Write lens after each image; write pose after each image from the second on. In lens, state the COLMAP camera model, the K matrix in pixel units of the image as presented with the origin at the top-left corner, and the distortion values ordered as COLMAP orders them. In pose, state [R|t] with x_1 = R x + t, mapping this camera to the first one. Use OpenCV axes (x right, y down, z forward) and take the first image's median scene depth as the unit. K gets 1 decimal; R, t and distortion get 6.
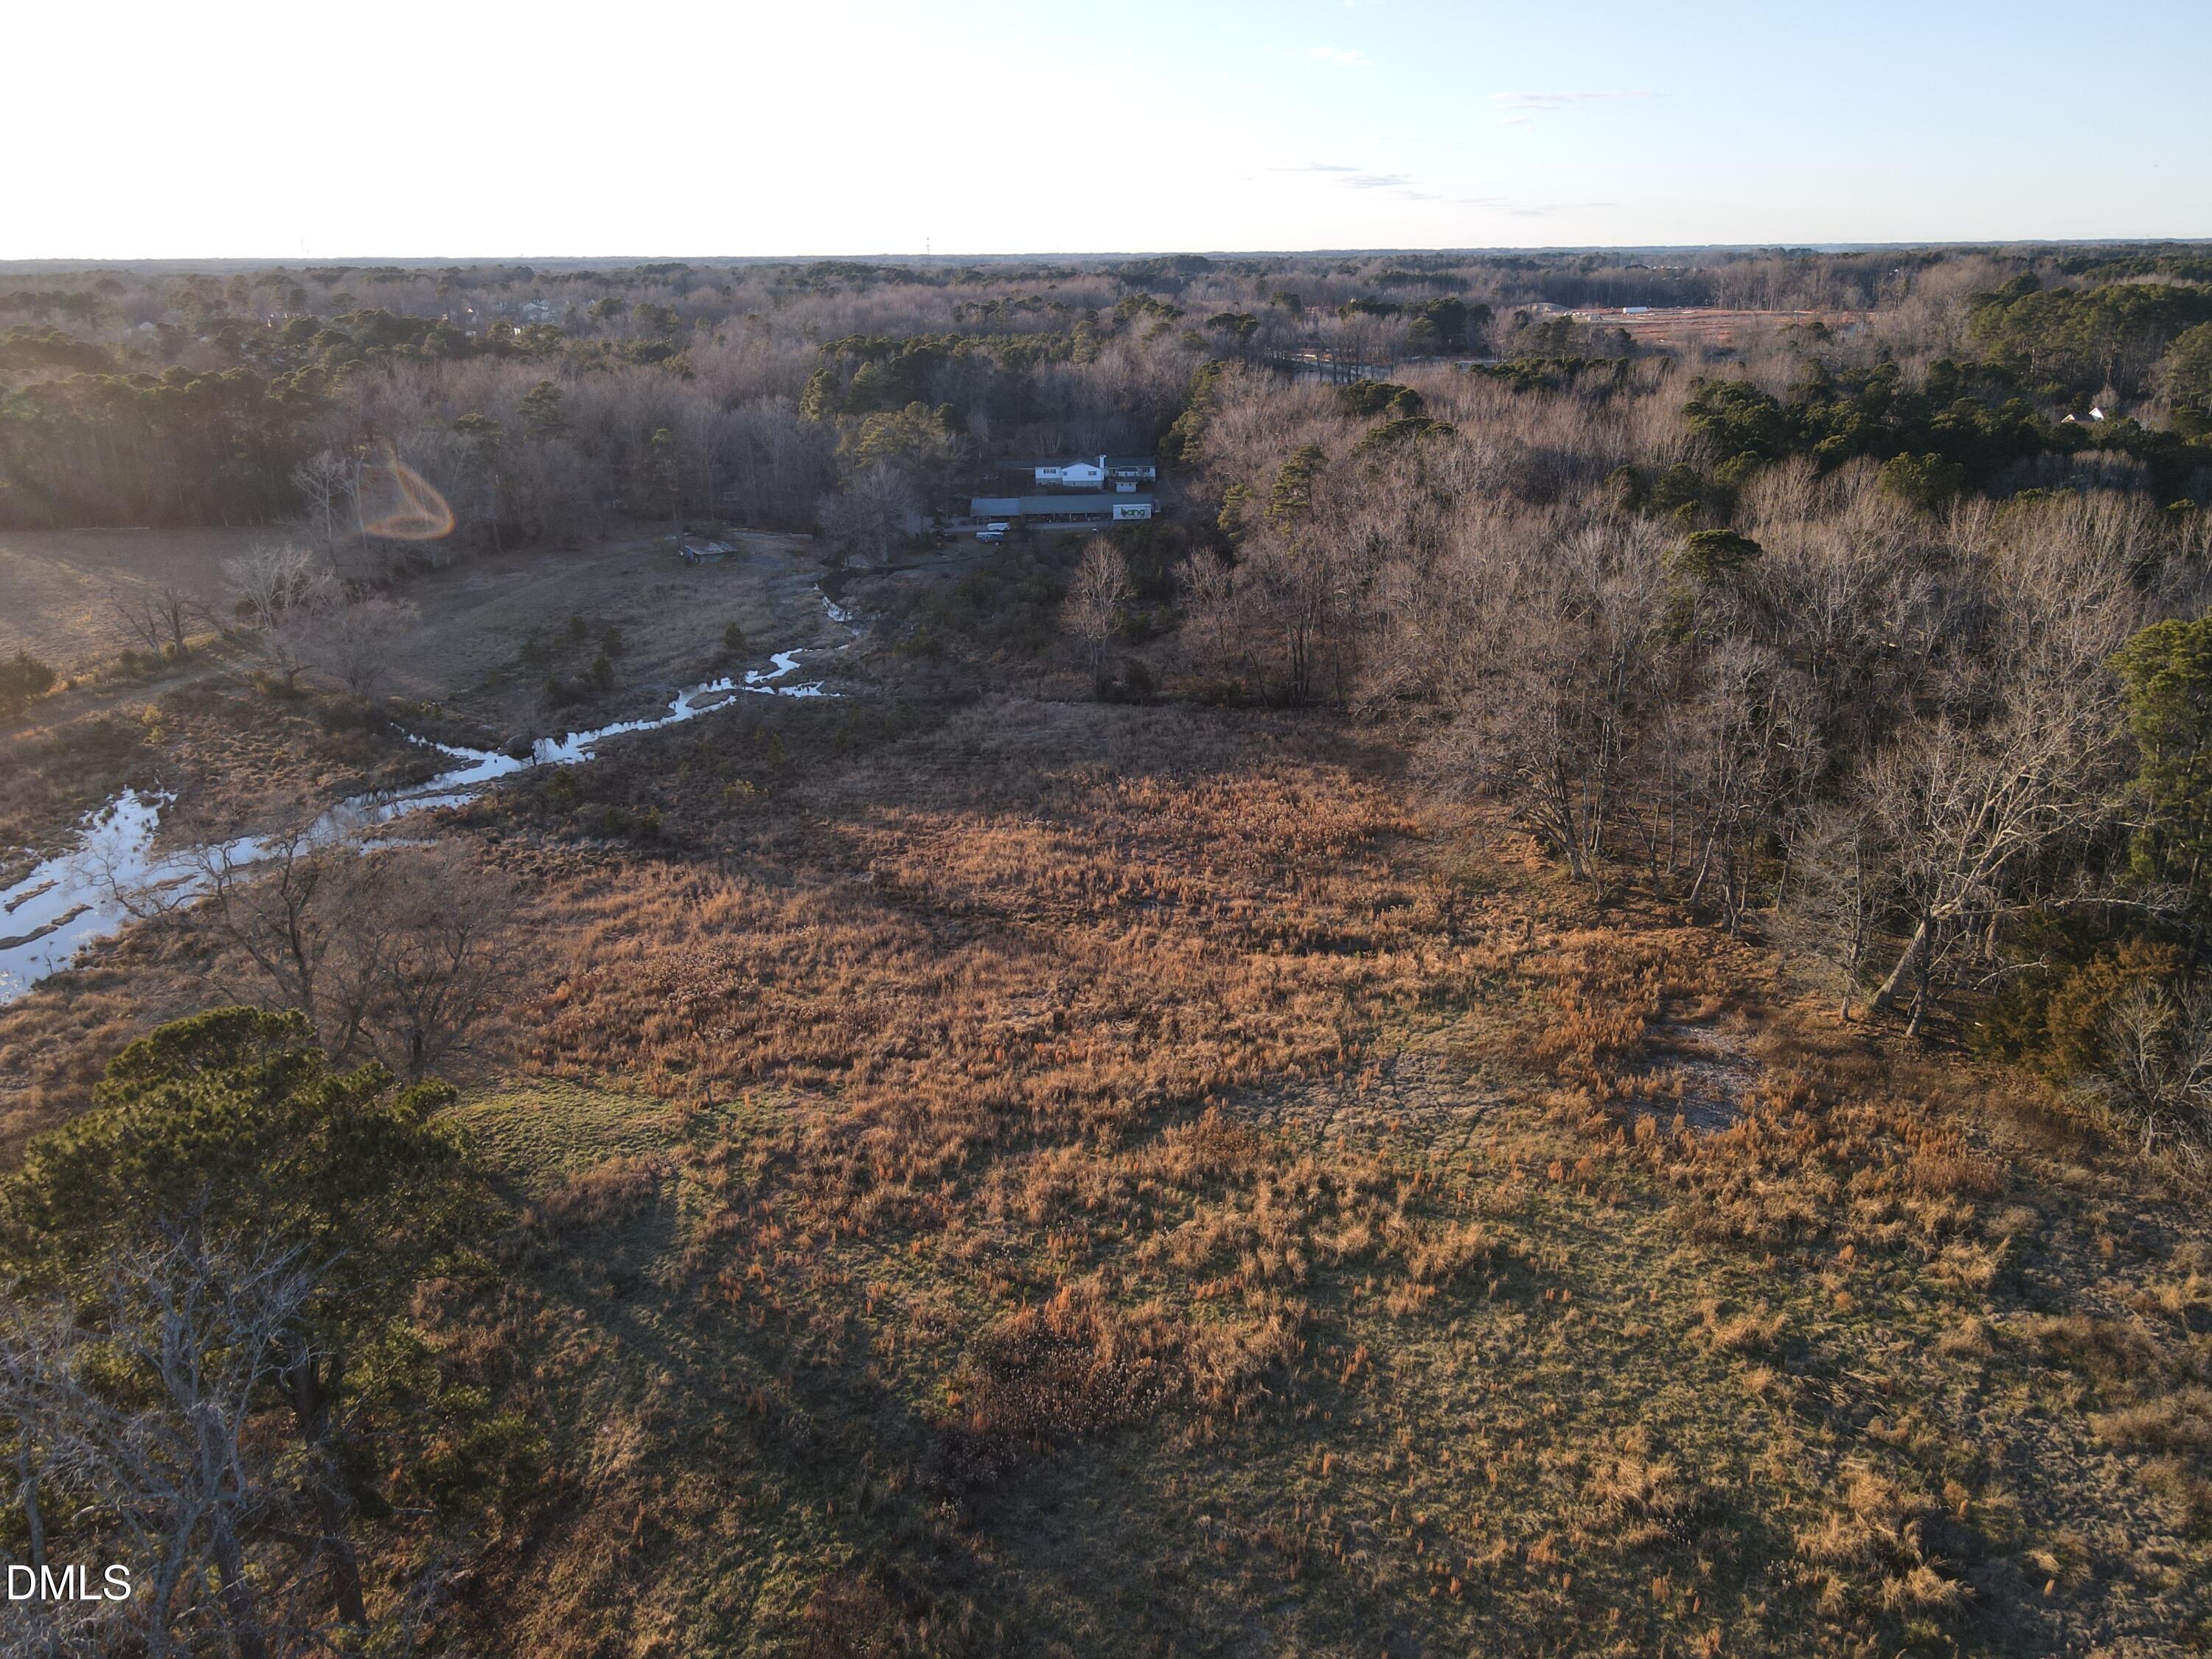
lens RADIAL K [[1603.4, 0, 1116.9], [0, 1603.4, 817.3], [0, 0, 1]] dist [0.004459, 0.015207]
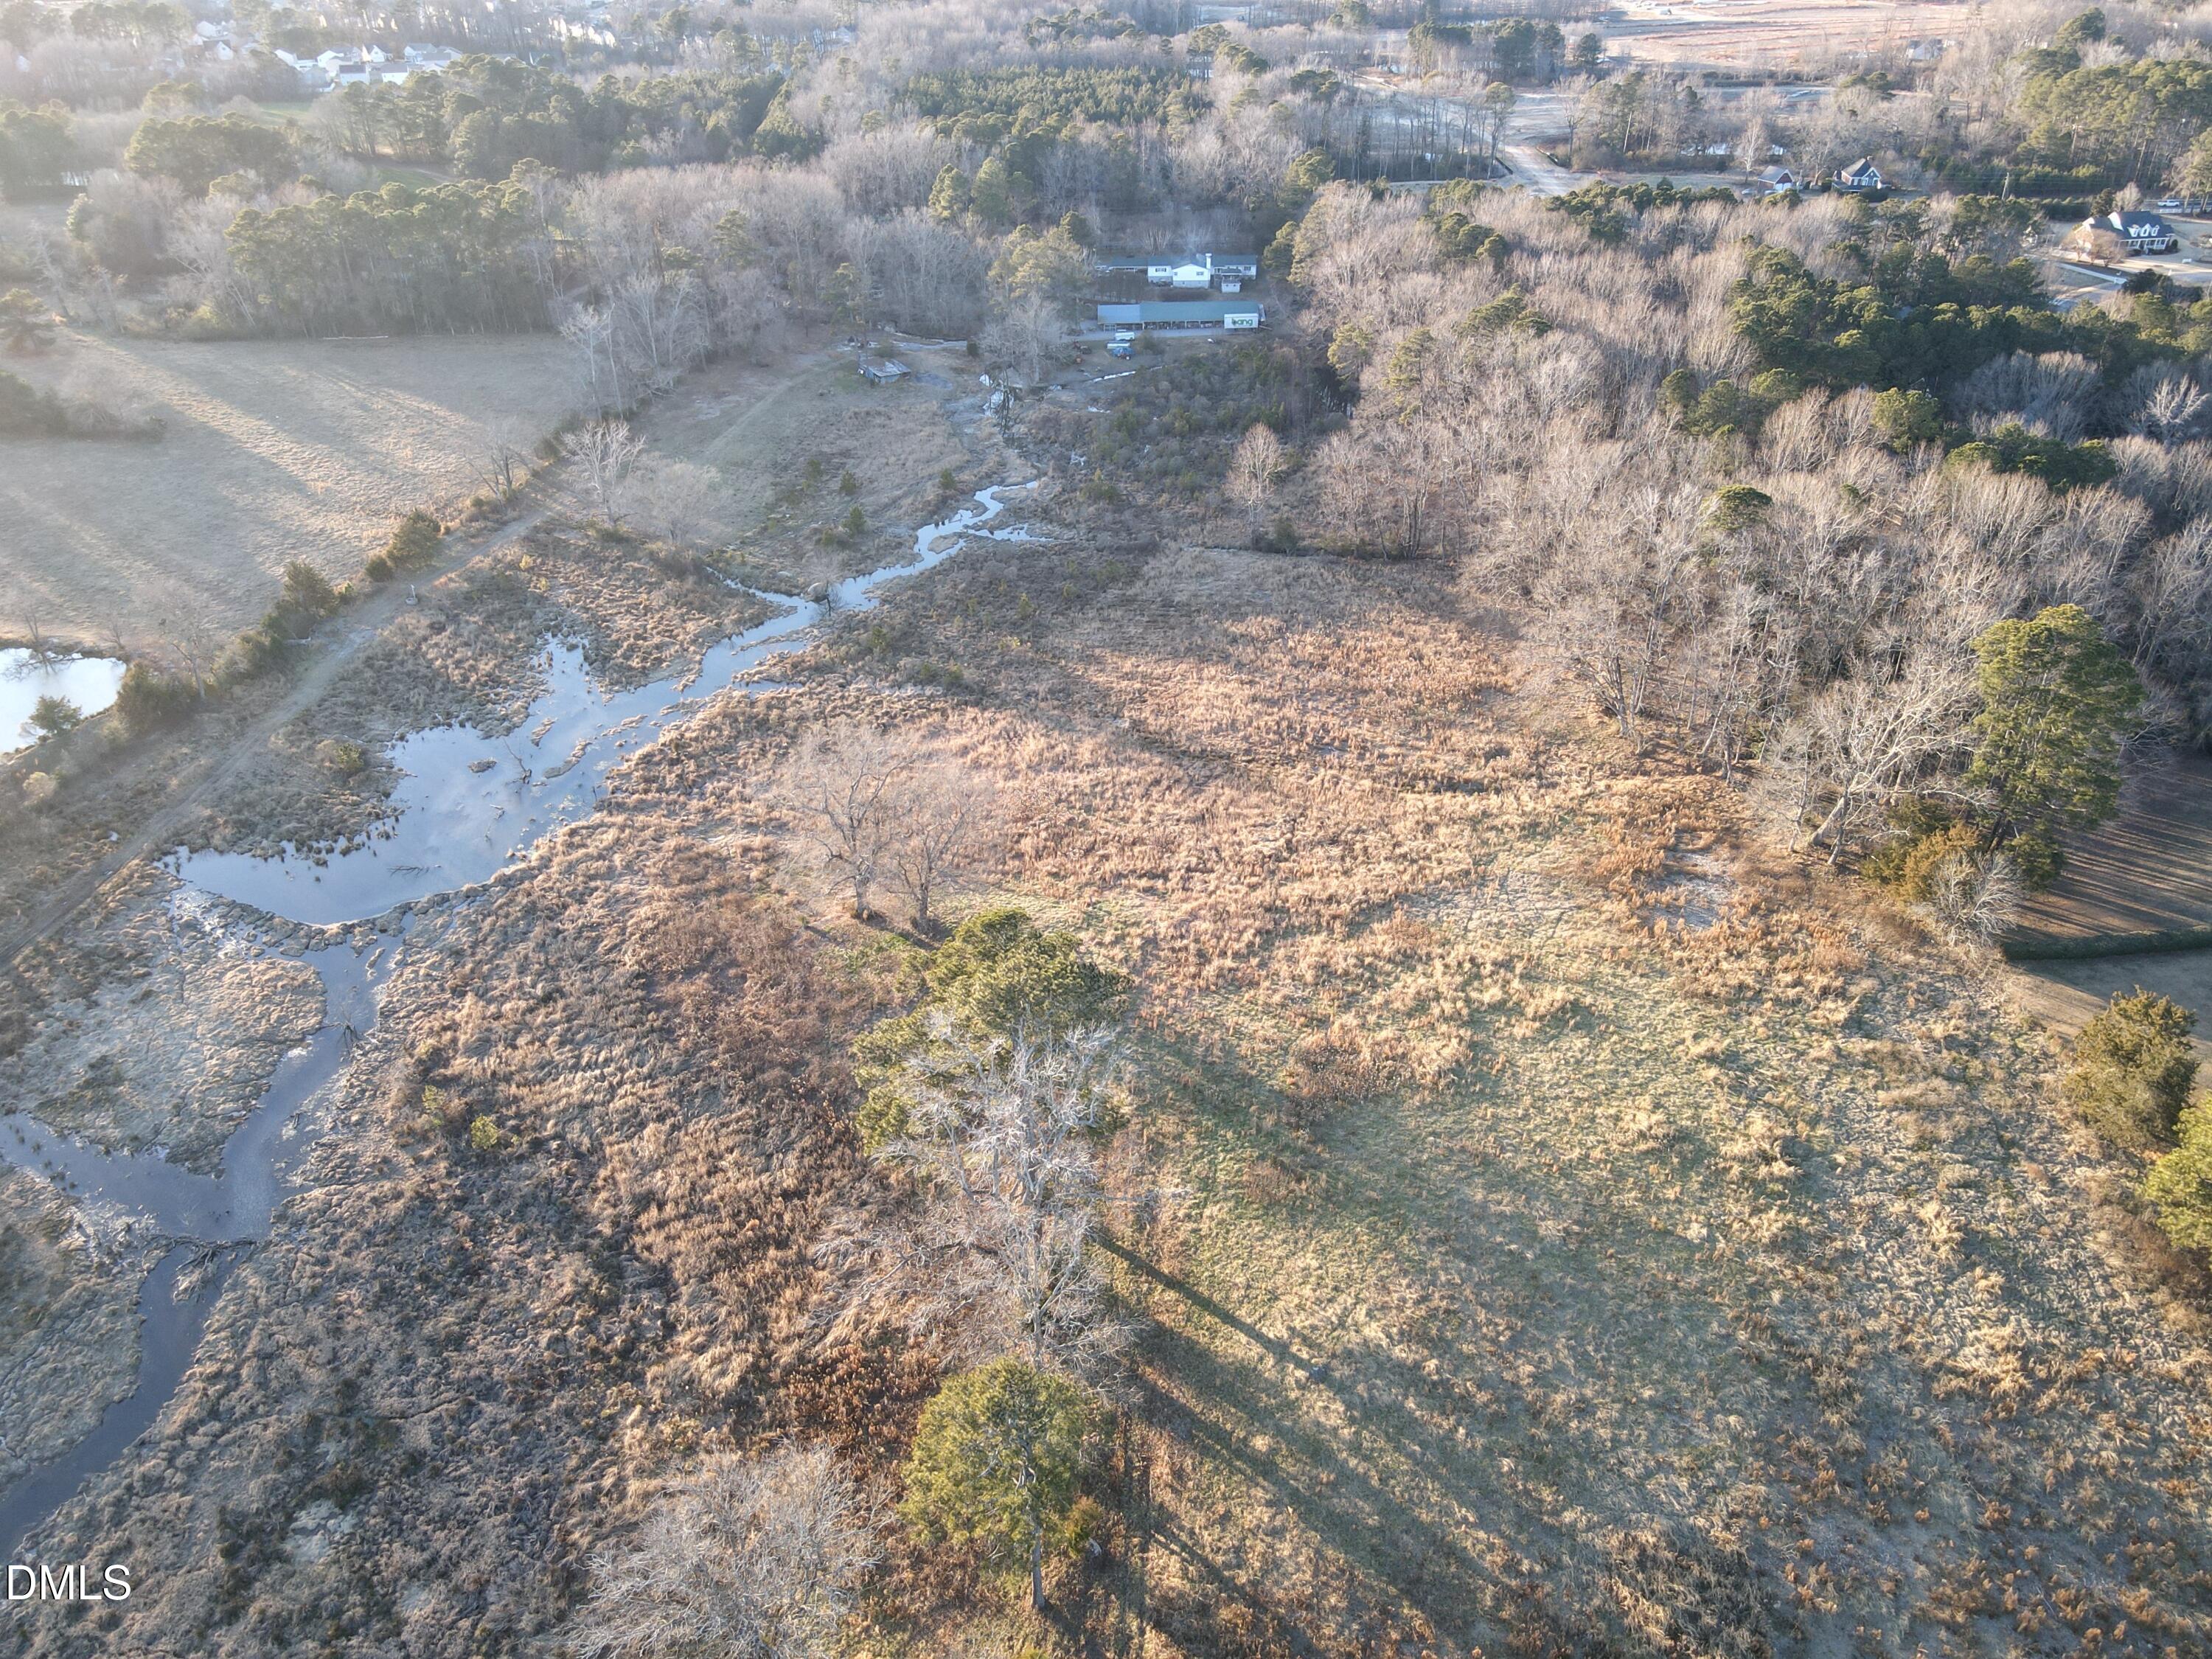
lens RADIAL K [[1603.4, 0, 1102.4], [0, 1603.4, 827.0], [0, 0, 1]] dist [0.004459, 0.015207]
pose [[0.999853, 0.003467, -0.016766, -0.197593], [0.000151, 0.977459, 0.211124, -0.227740], [0.017120, -0.211095, 0.977316, -0.548045]]
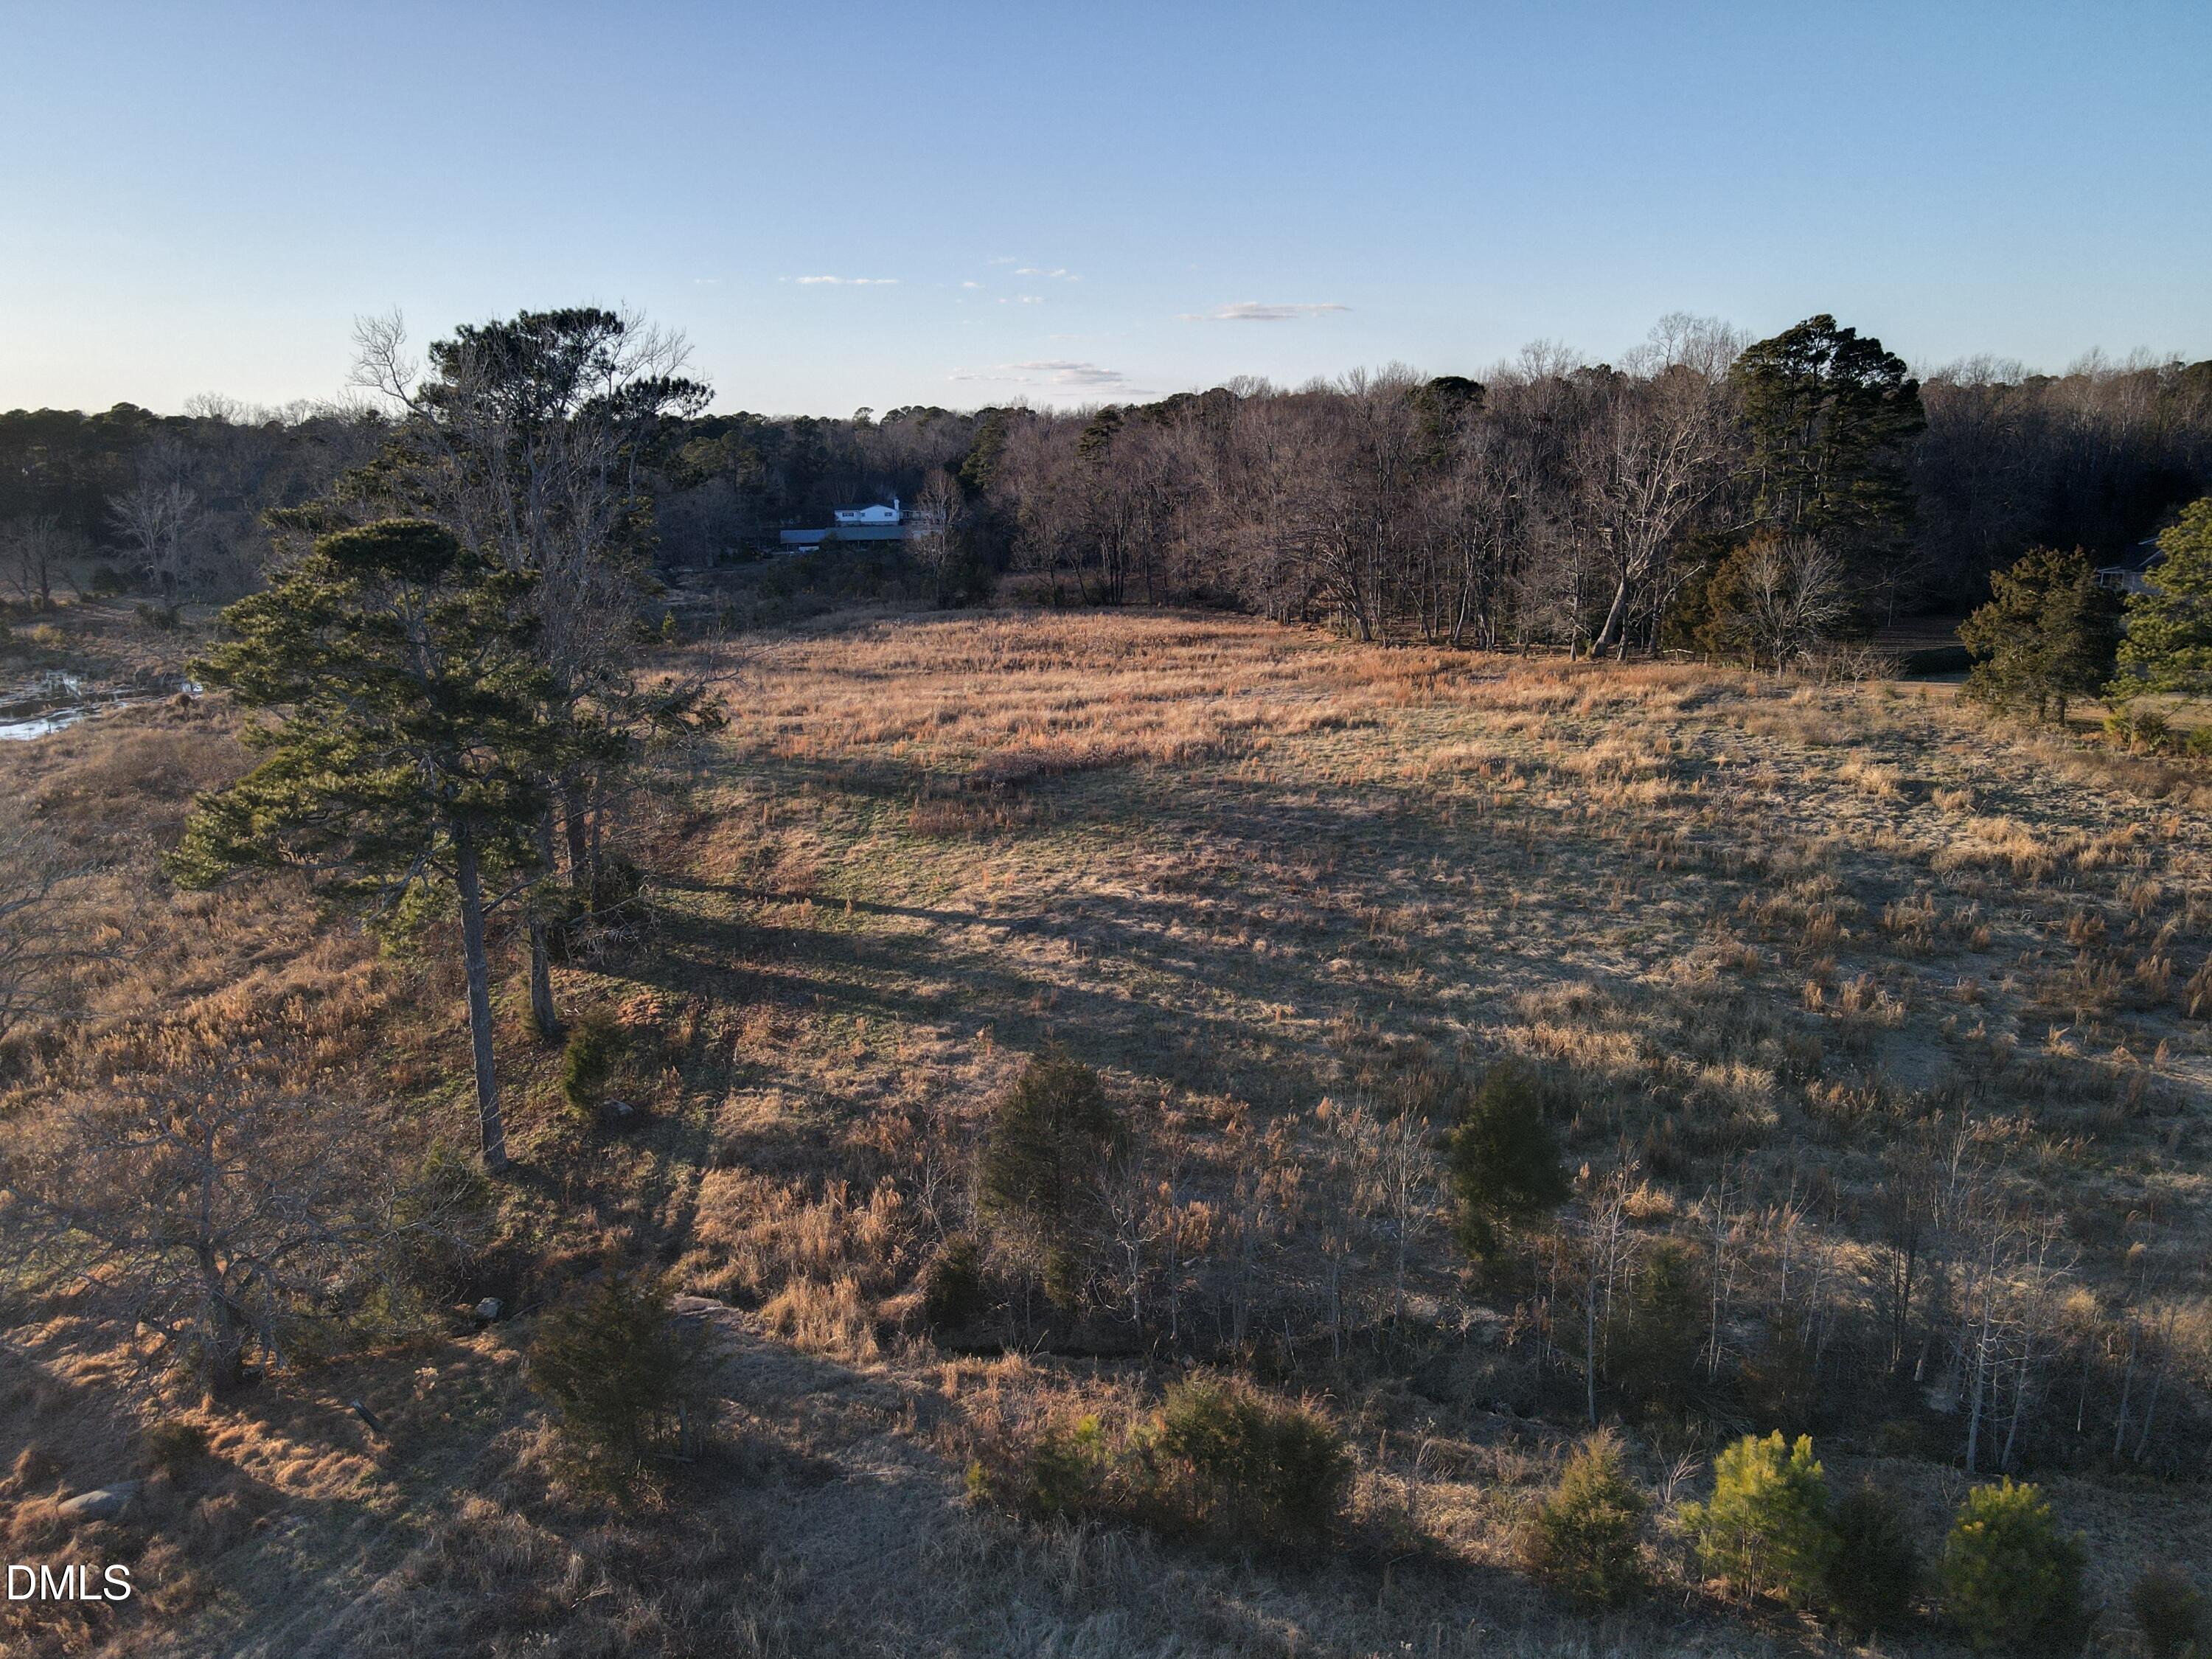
lens RADIAL K [[1603.4, 0, 1108.9], [0, 1603.4, 851.2], [0, 0, 1]] dist [0.004459, 0.015207]
pose [[0.987353, -0.037792, 0.153968, -0.137193], [0.052193, 0.994520, -0.090588, 0.376373], [-0.149701, 0.097478, 0.983914, -0.236091]]
